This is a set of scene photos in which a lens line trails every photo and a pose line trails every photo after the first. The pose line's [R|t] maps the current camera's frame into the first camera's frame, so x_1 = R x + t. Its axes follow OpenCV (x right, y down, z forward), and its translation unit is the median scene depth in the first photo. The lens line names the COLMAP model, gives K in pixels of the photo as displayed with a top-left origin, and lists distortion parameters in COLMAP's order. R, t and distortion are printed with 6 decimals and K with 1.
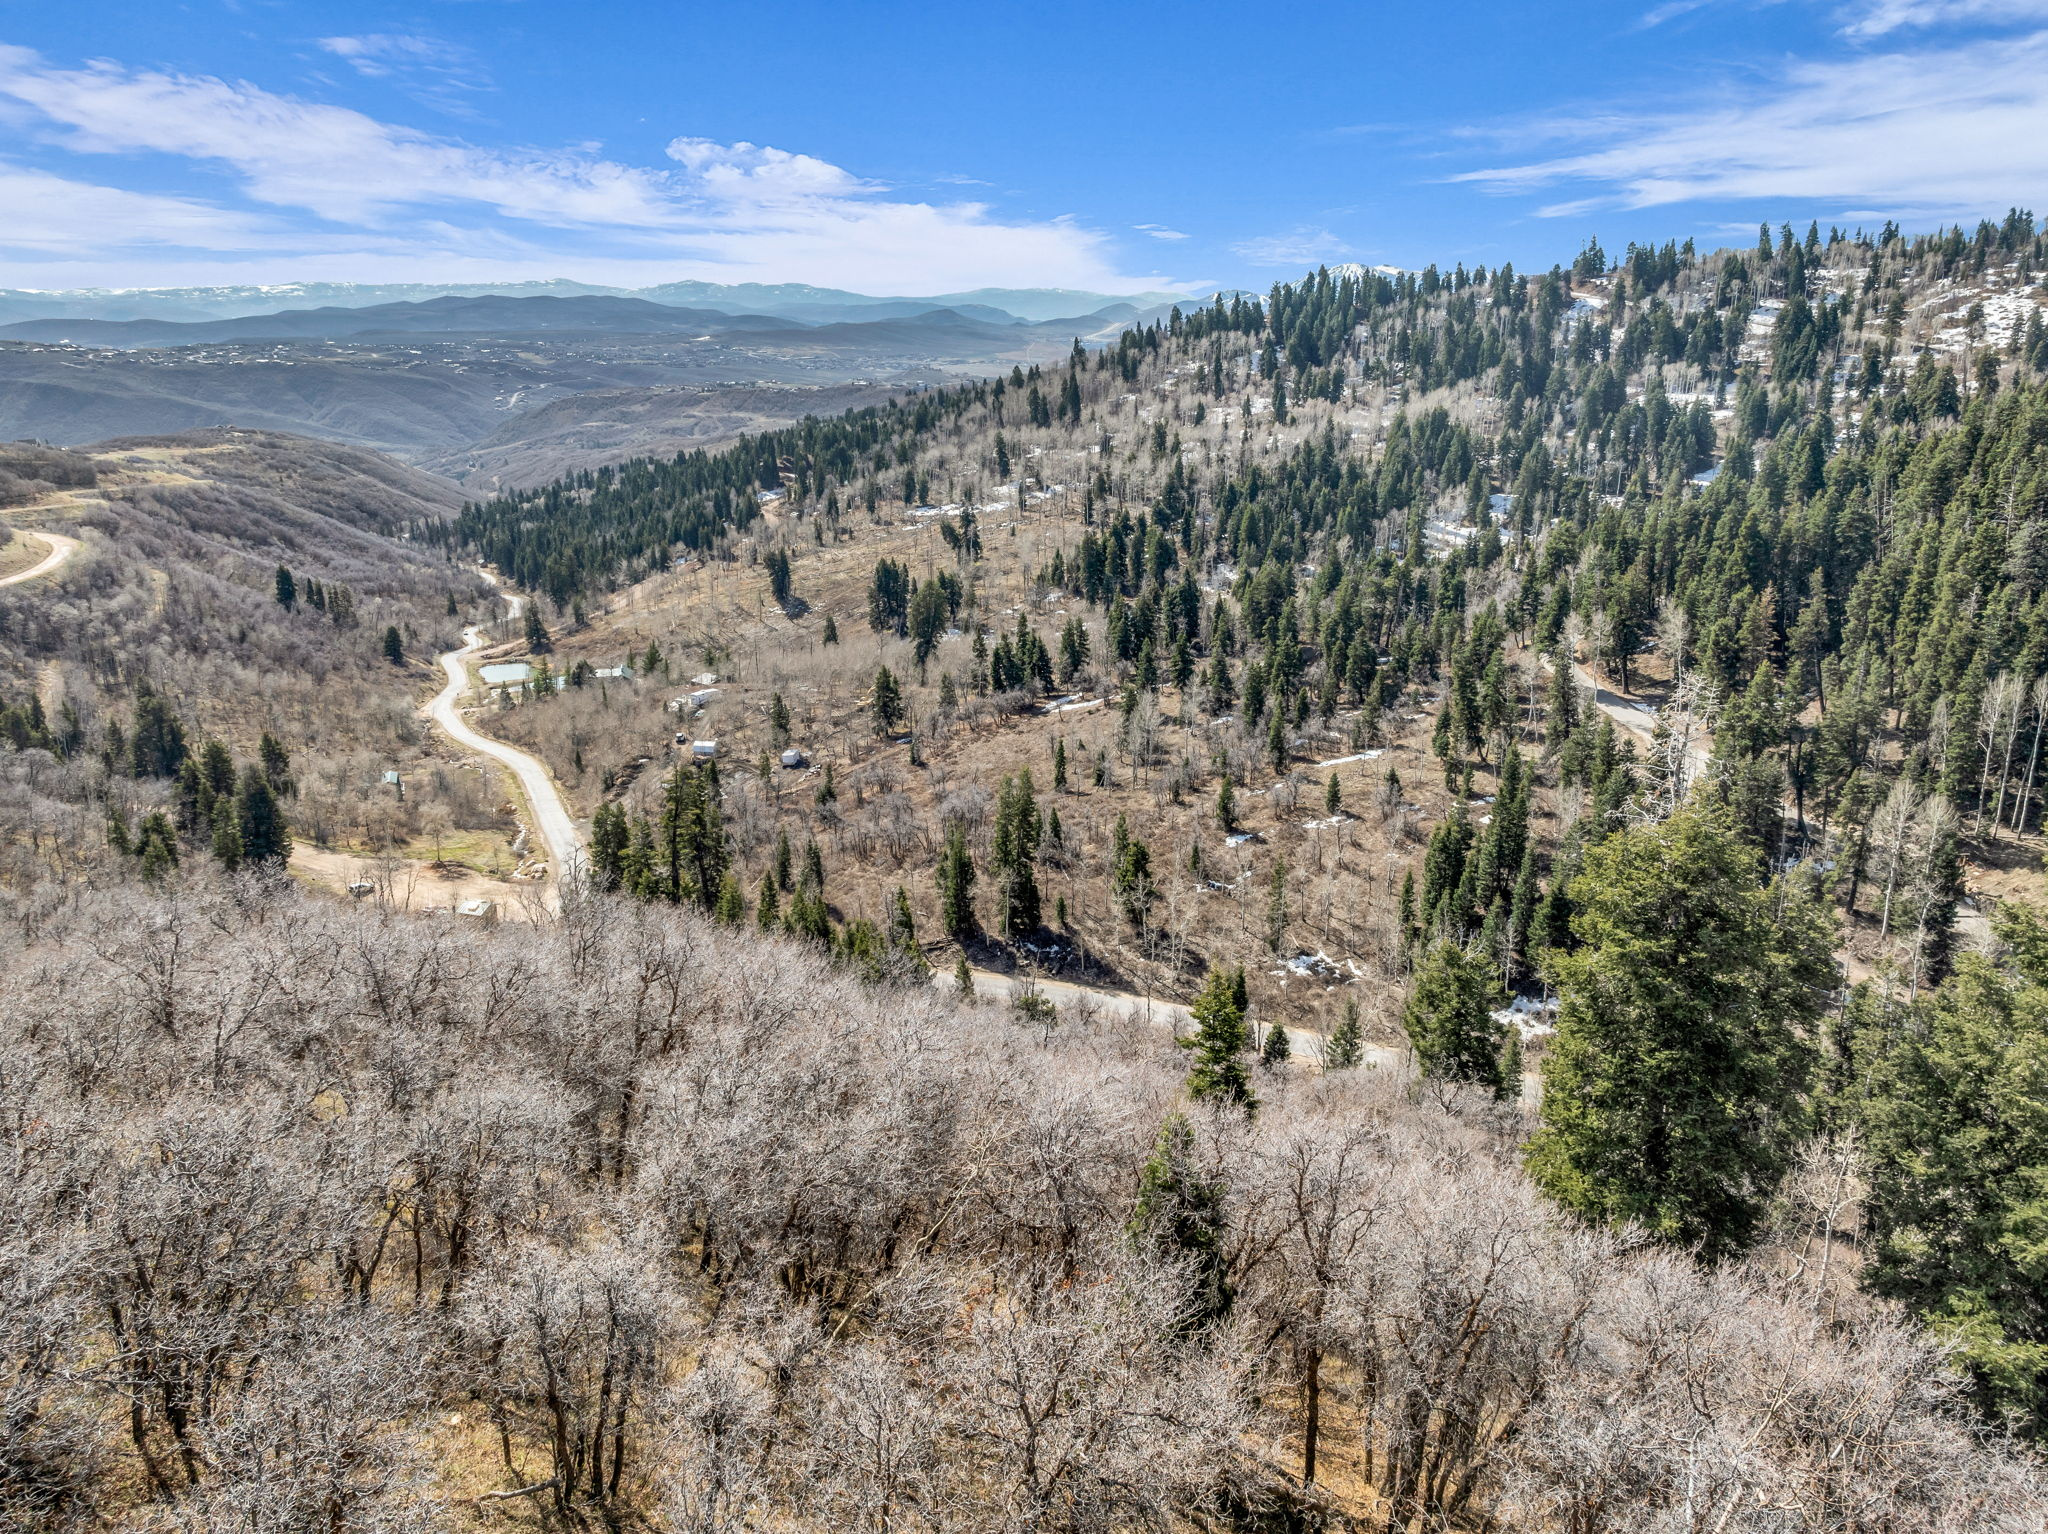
lens RADIAL K [[1449.8, 0, 1026.2], [0, 1449.8, 762.6], [0, 0, 1]] dist [-0.063481, 0.036111]
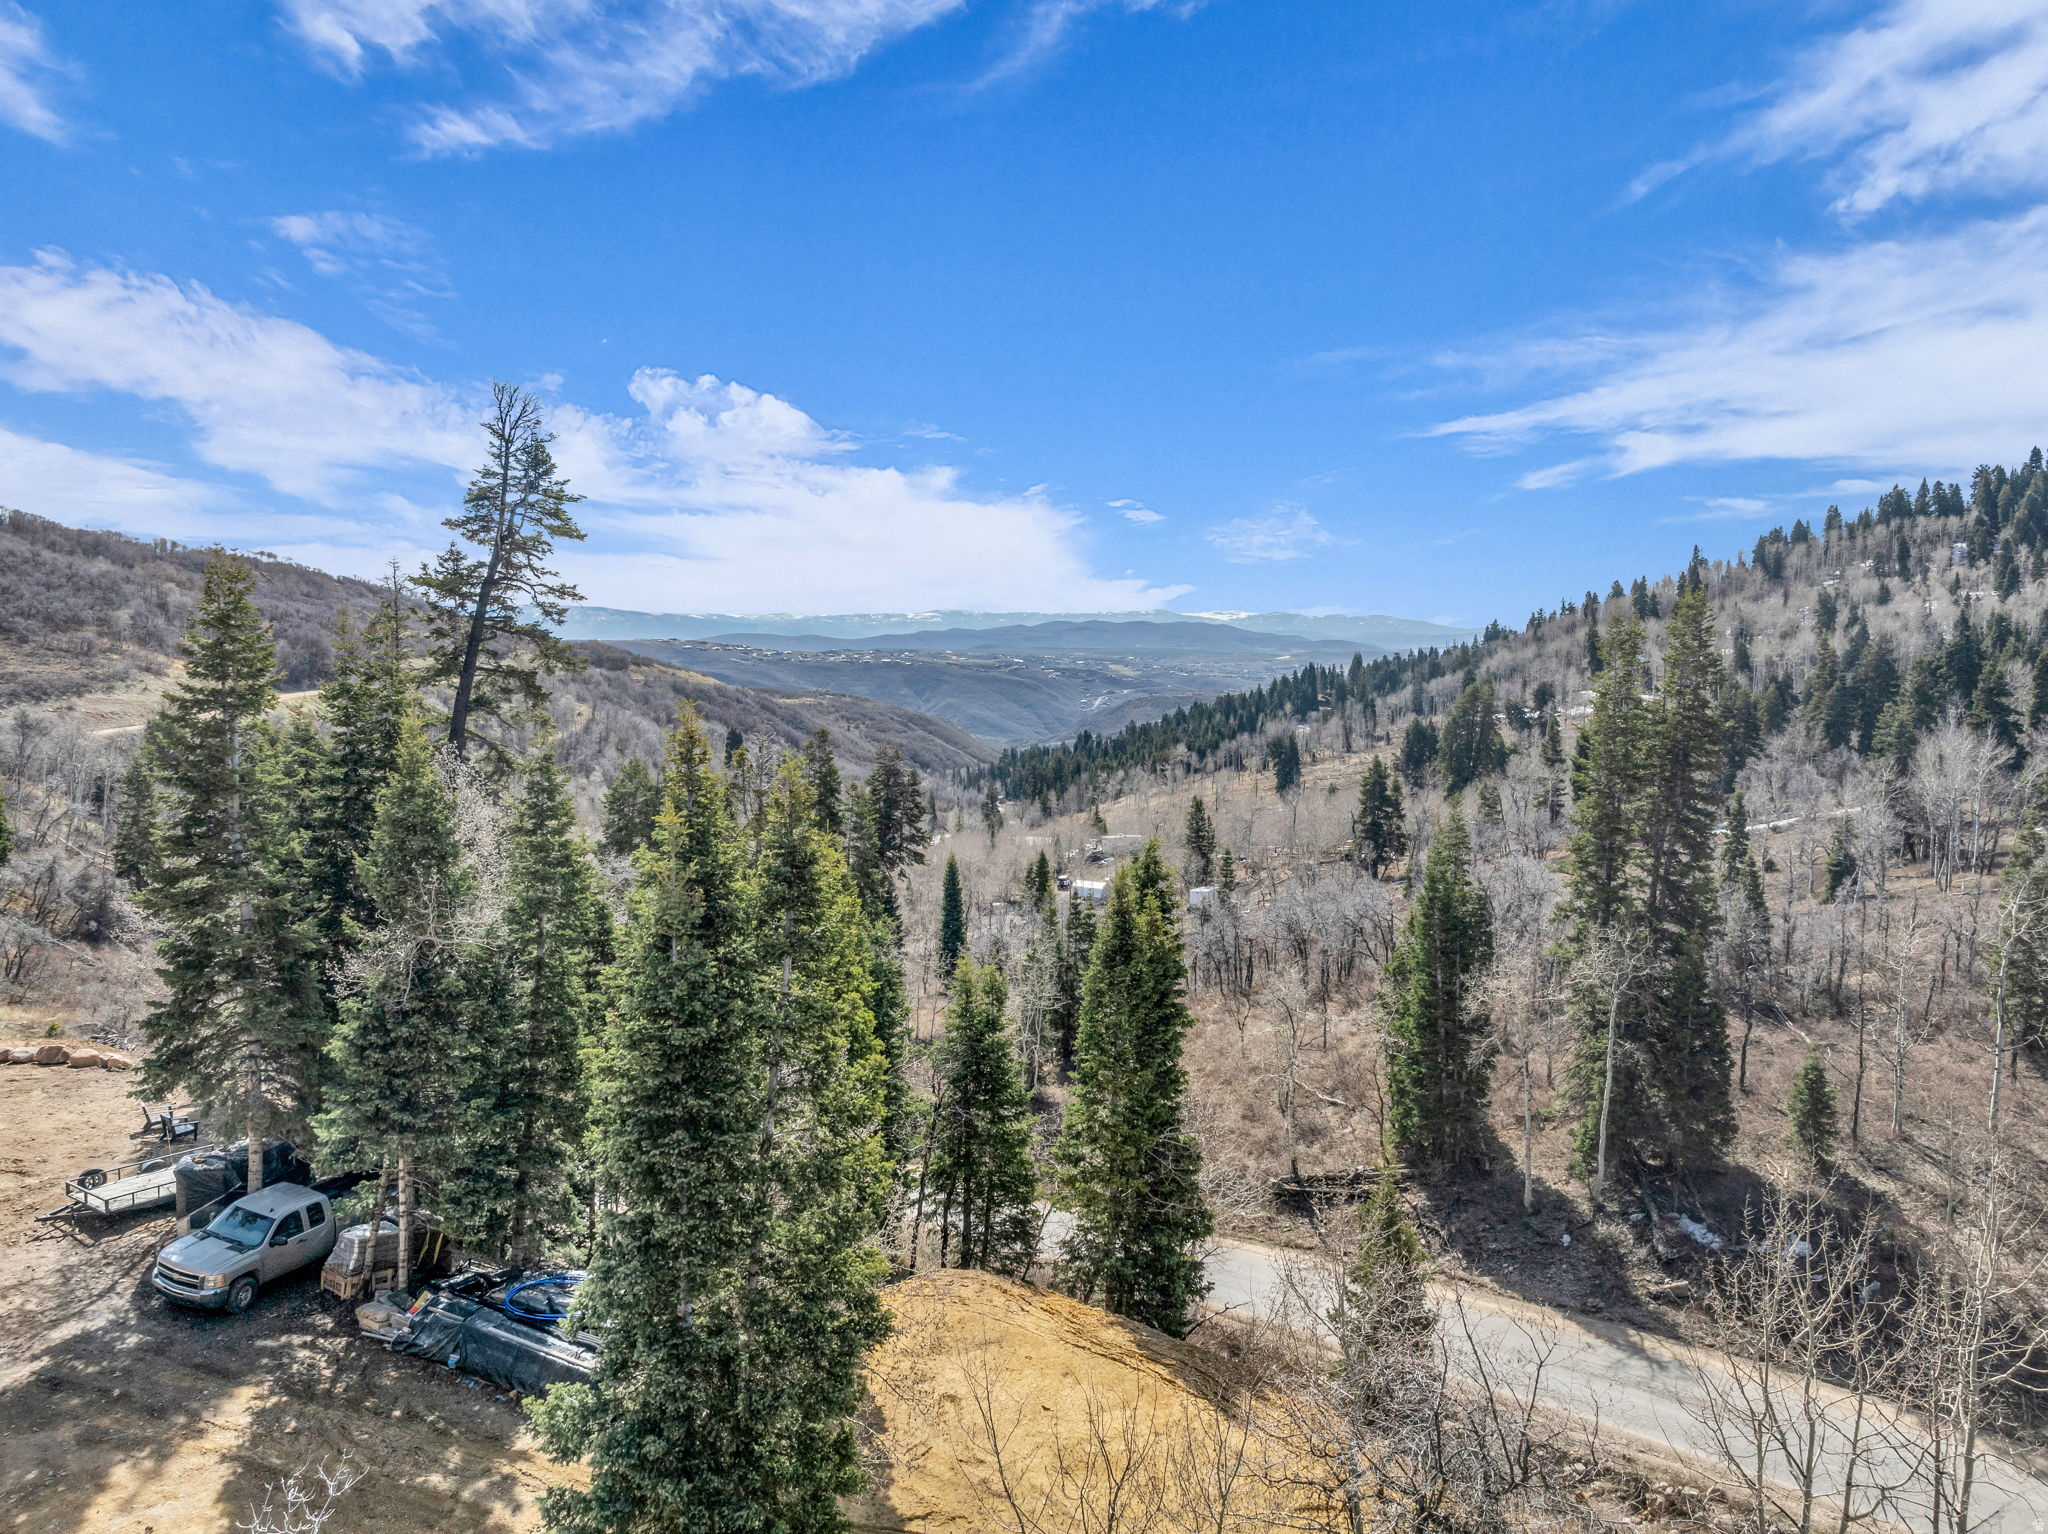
lens RADIAL K [[1442.1, 0, 1024.0], [0, 1442.1, 767.0], [0, 0, 1]] dist [-0.037452, -0.005152]
pose [[0.923857, 0.039169, -0.380729, -0.005094], [-0.120520, 0.973917, -0.192253, 0.039993], [0.363268, 0.223500, 0.904480, 0.255877]]
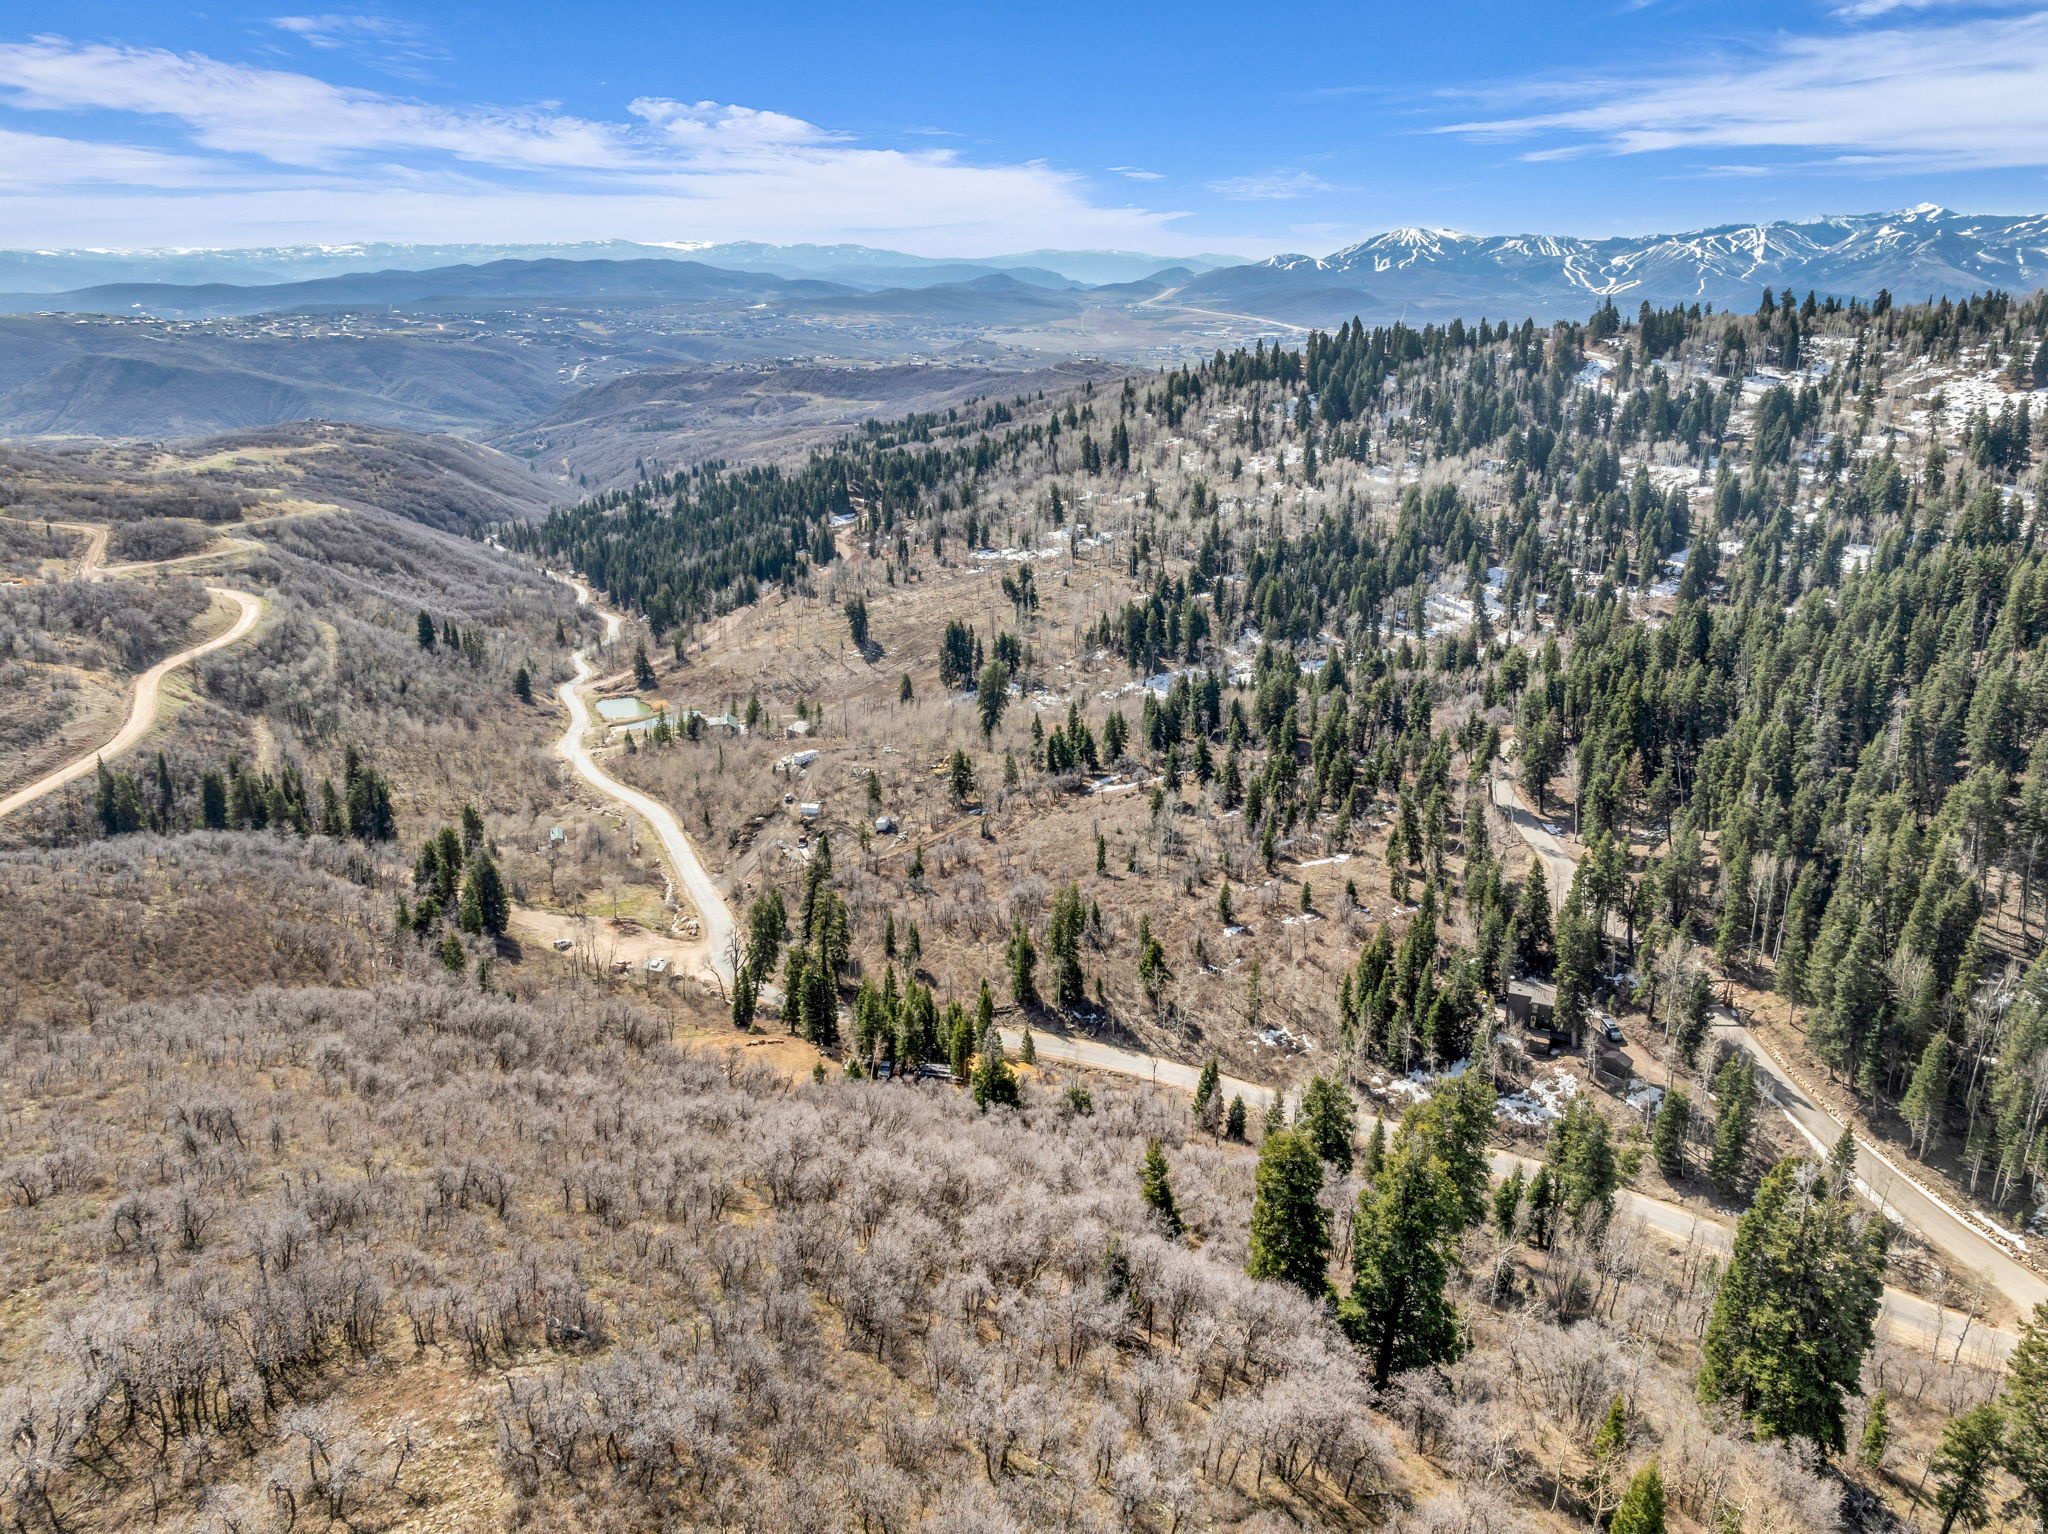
lens RADIAL K [[1446.6, 0, 1024.0], [0, 1446.6, 767.0], [0, 0, 1]] dist [-0.055798, 0.025019]
pose [[0.999301, 0.013184, -0.034982, -0.000471], [-0.012179, 0.999511, 0.028785, -0.053240], [0.035345, -0.028338, 0.998973, -0.132101]]
